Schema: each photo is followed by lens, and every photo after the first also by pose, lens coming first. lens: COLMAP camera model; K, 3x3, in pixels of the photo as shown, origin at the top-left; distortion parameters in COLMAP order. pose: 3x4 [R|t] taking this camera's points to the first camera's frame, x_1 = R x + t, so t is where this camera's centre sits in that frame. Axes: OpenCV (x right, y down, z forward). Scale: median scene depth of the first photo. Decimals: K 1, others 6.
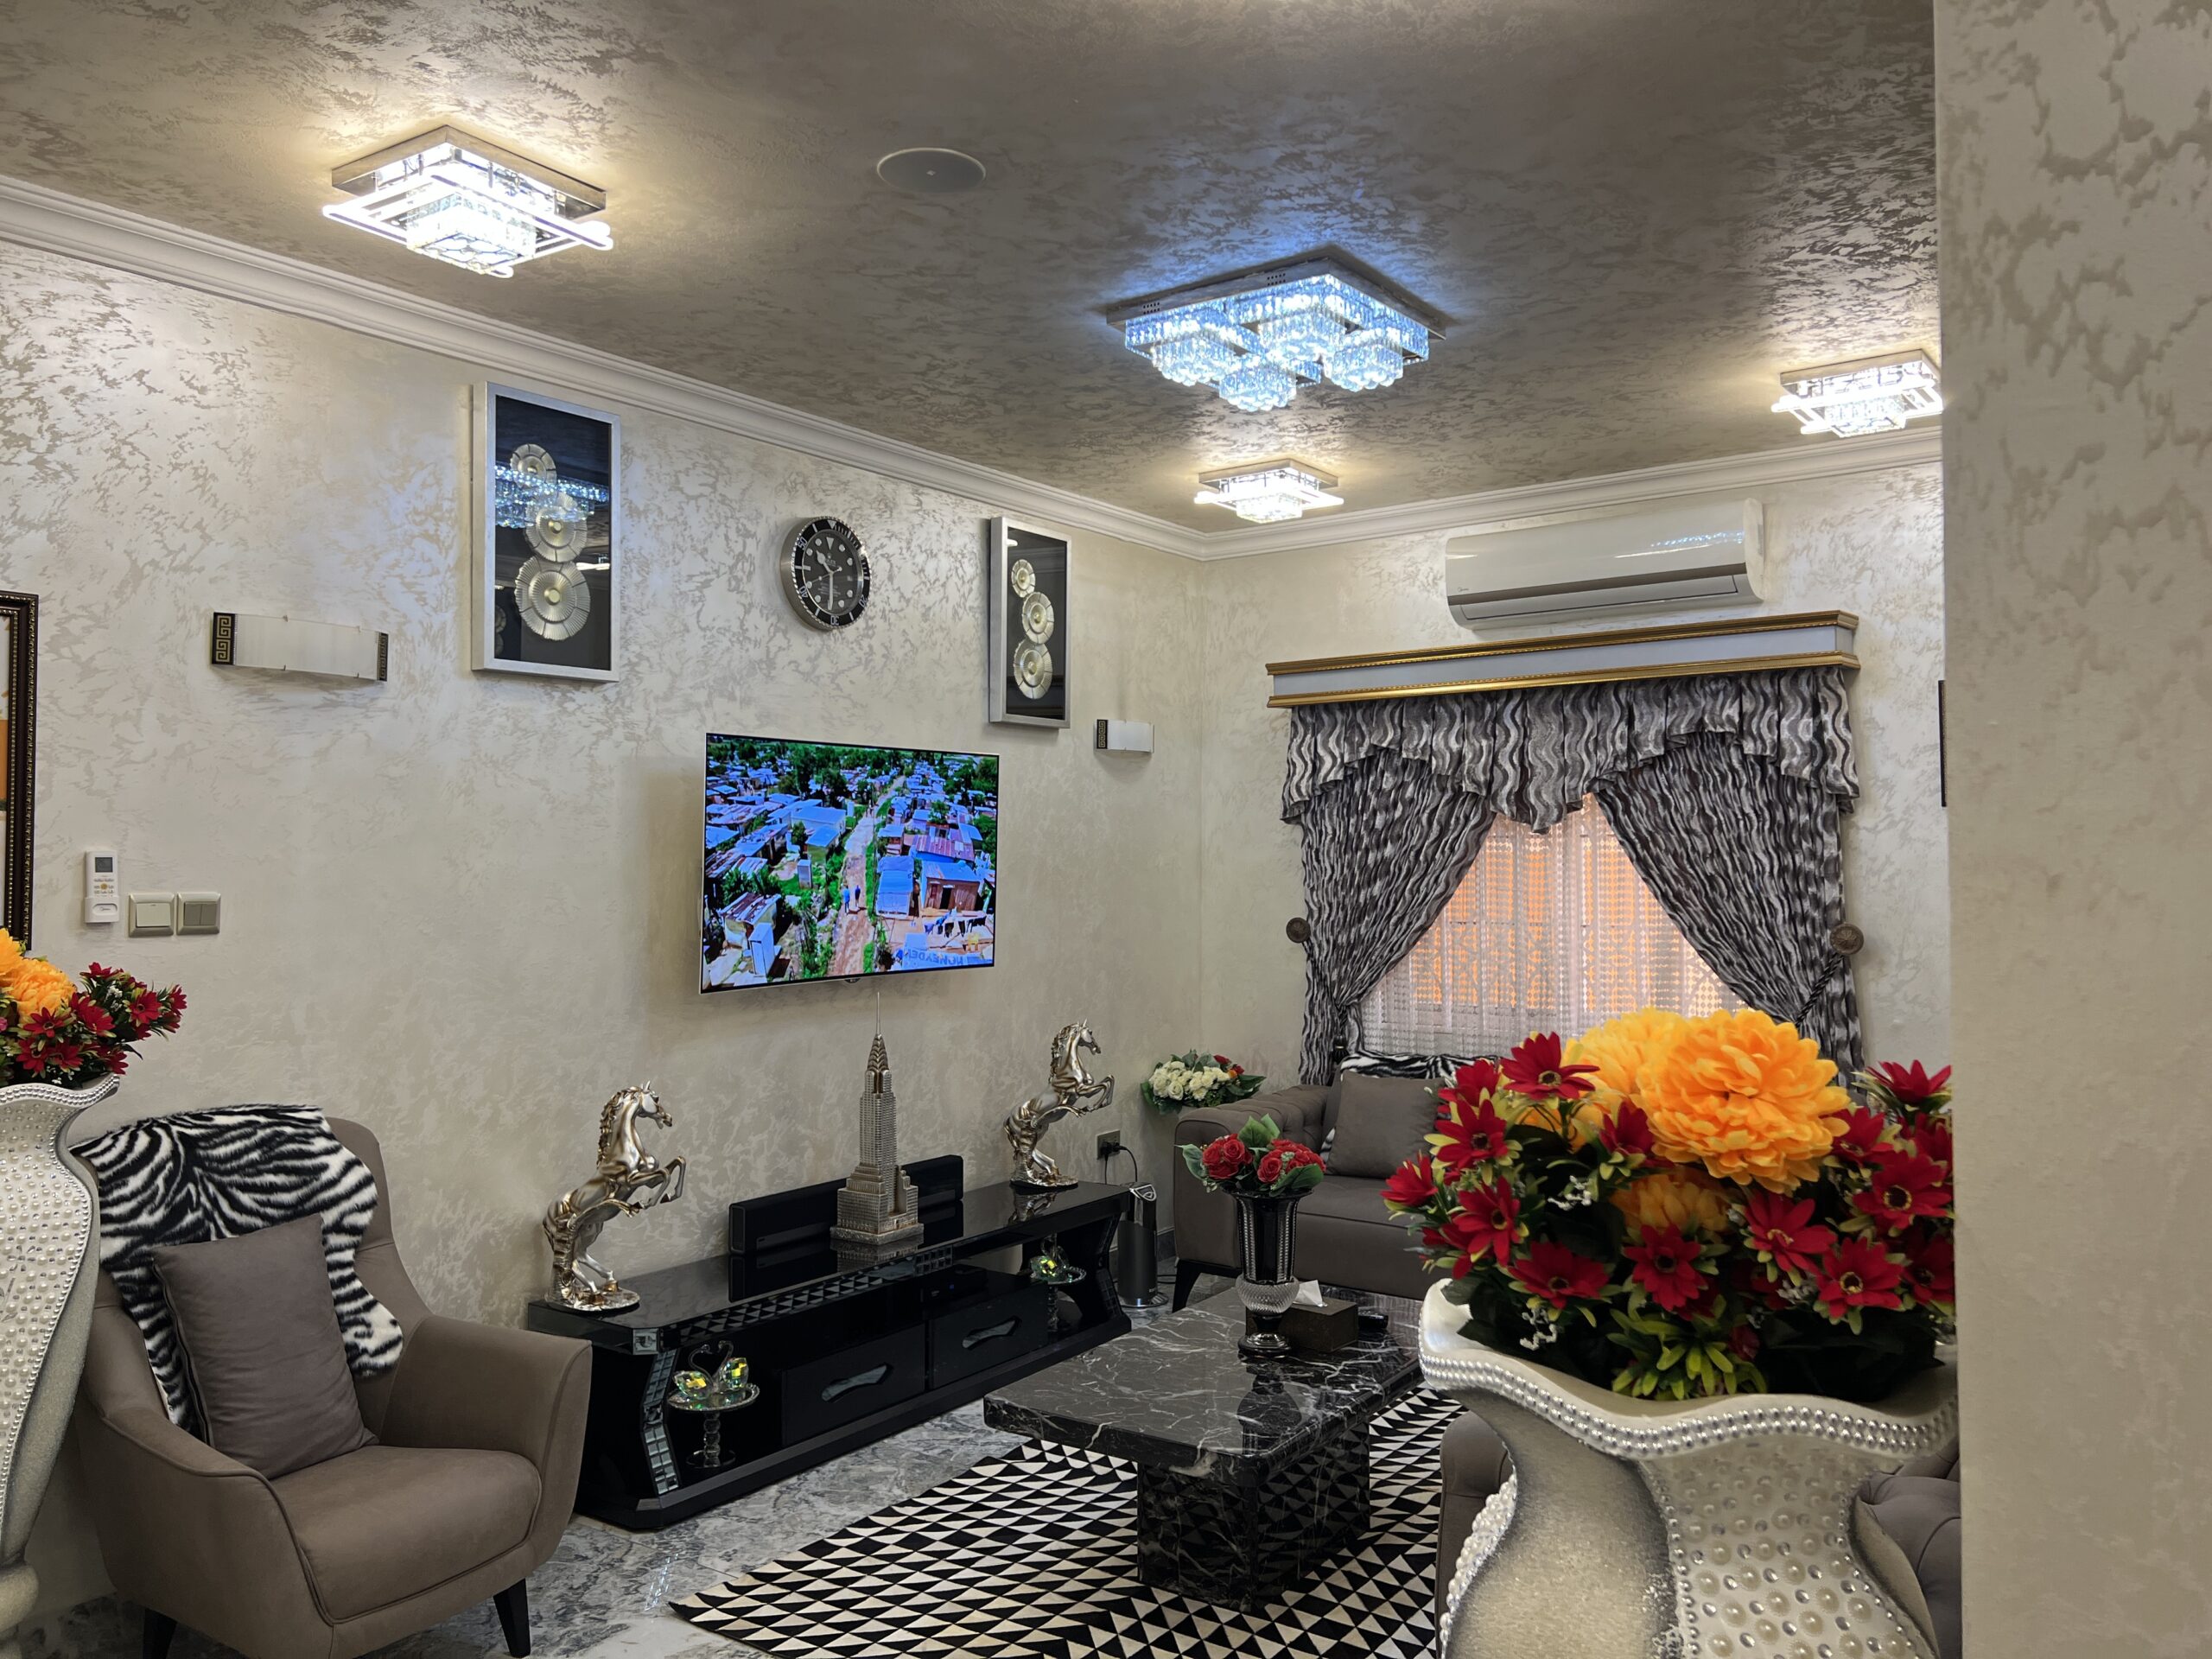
lens RADIAL K [[1664.5, 0, 1105.0], [0, 1664.5, 816.1], [0, 0, 1]] dist [0.137225, -0.198671]
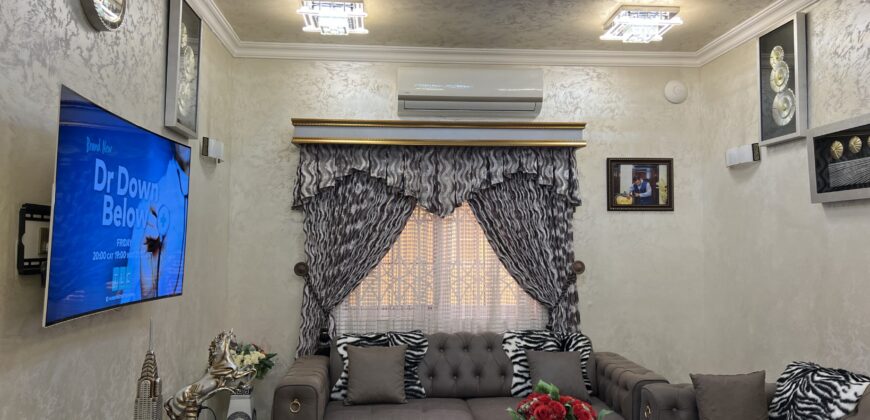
lens RADIAL K [[655.9, 0, 439.3], [0, 655.9, 210.9], [0, 0, 1]] dist [0.116537, -0.169212]
pose [[0.768594, 0.045036, 0.638149, -0.263529], [-0.026693, 0.998908, -0.038346, 0.034269], [-0.639179, 0.012438, 0.768957, 0.420256]]
